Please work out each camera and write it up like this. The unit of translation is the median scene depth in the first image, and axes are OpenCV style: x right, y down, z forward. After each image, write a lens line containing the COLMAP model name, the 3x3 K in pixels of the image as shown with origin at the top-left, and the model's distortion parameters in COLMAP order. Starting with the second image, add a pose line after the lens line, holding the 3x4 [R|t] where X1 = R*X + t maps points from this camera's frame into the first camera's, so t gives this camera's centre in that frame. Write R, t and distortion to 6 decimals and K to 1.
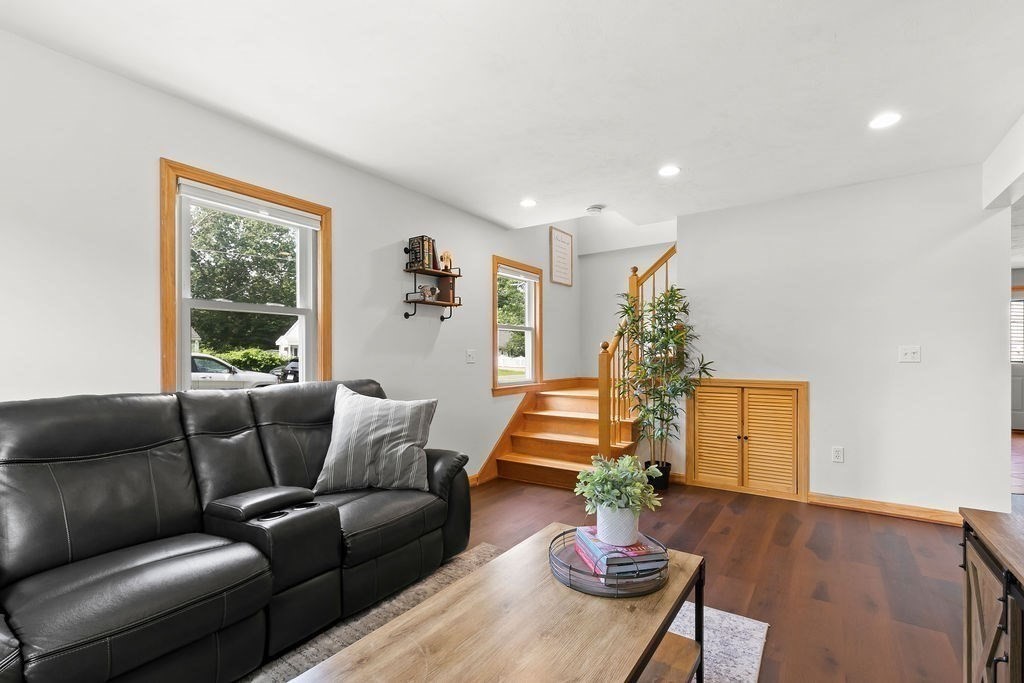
lens RADIAL K [[461.3, 0, 514.8], [0, 461.3, 350.7], [0, 0, 1]] dist [0.004423, -0.000377]
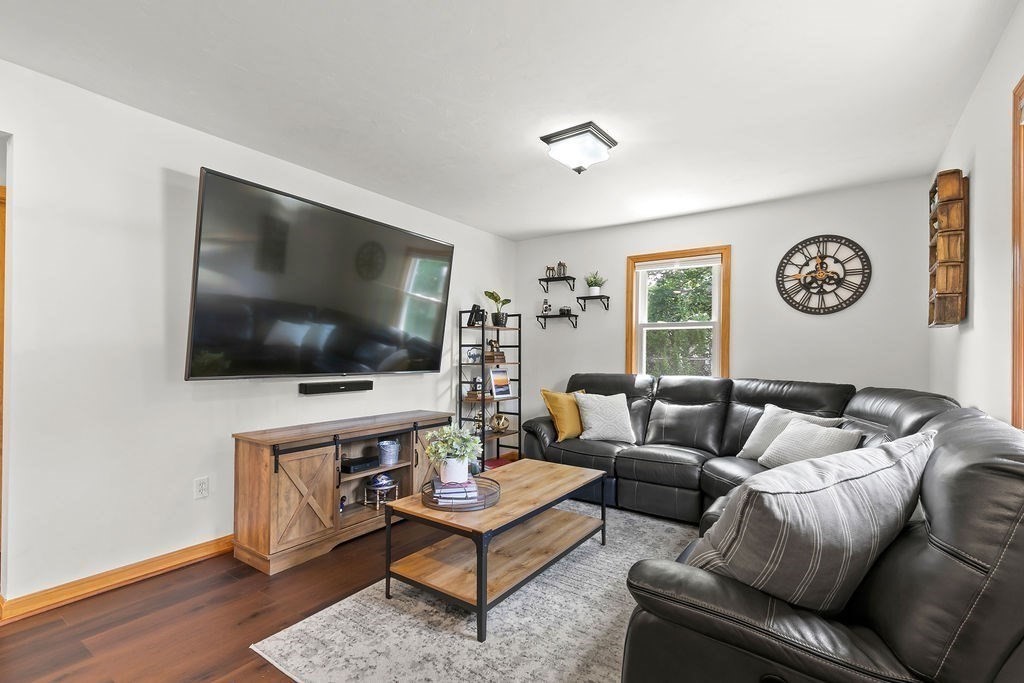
lens RADIAL K [[461.3, 0, 514.8], [0, 461.3, 350.7], [0, 0, 1]] dist [0.004423, -0.000377]
pose [[-0.999944, -0.007374, 0.007581, 0.020960], [-0.007471, 0.999890, -0.012848, 0.007307], [-0.007485, -0.012904, -0.999889, 2.486917]]
